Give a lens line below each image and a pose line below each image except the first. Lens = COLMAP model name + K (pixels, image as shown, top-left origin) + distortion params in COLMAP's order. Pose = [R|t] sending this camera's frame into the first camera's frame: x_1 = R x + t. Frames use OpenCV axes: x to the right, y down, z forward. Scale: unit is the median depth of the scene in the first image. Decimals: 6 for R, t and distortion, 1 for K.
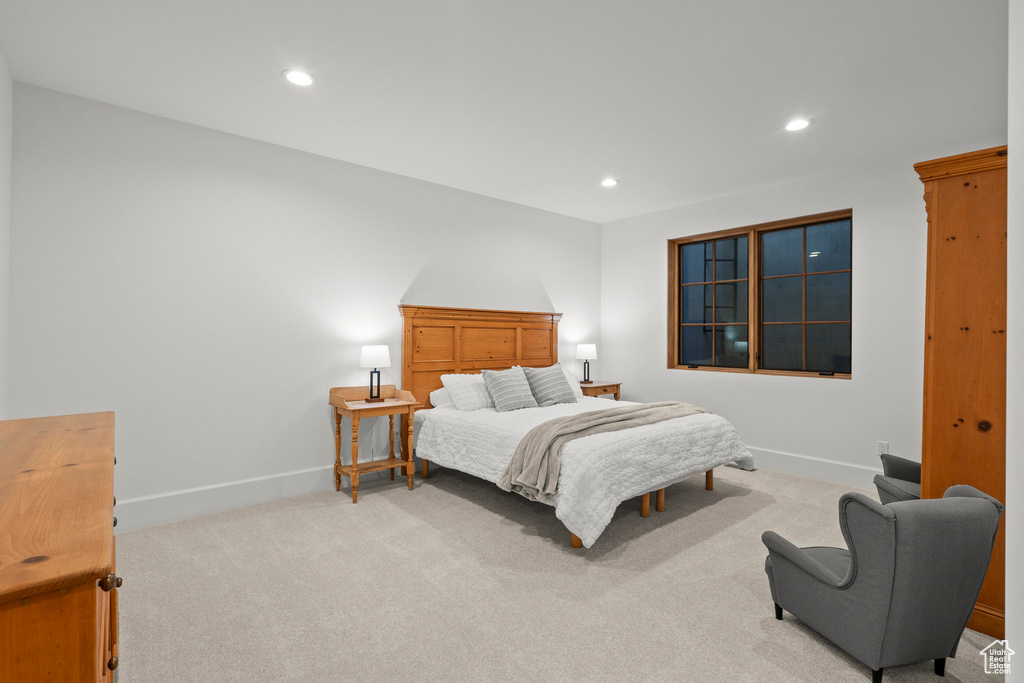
lens RADIAL K [[467.6, 0, 512.9], [0, 467.6, 339.6], [0, 0, 1]] dist [-0.003839, 0.001286]
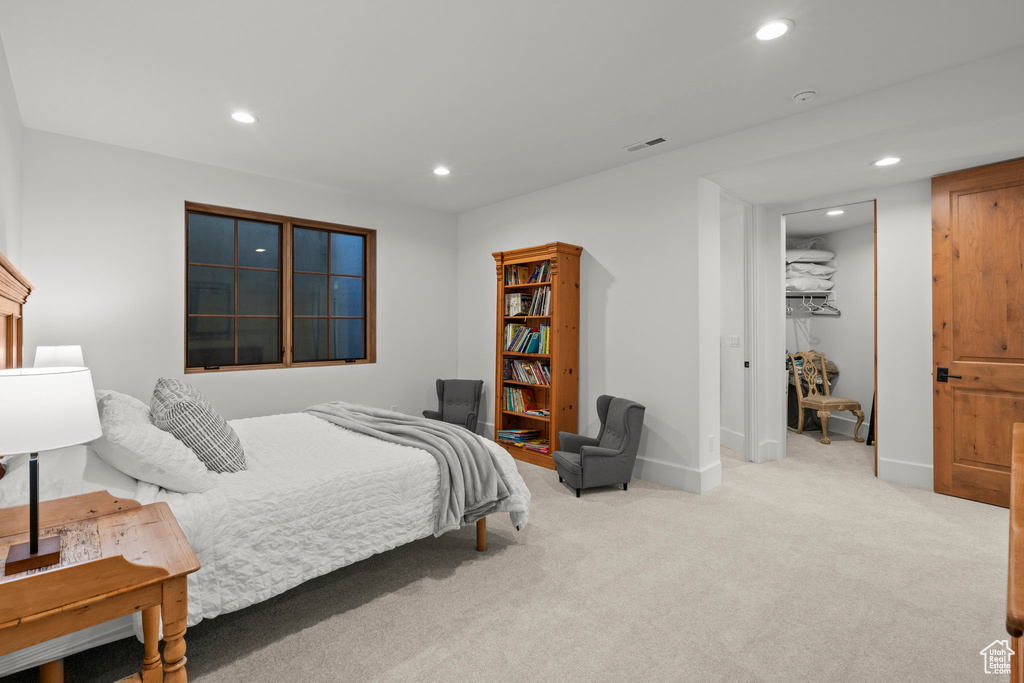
lens RADIAL K [[467.6, 0, 511.7], [0, 467.6, 333.1], [0, 0, 1]] dist [-0.003839, 0.001286]
pose [[-0.043275, -0.009319, 0.999020, -0.575108], [0.009344, 0.999909, 0.009732, -0.006631], [-0.999019, 0.009756, -0.043184, 0.684570]]
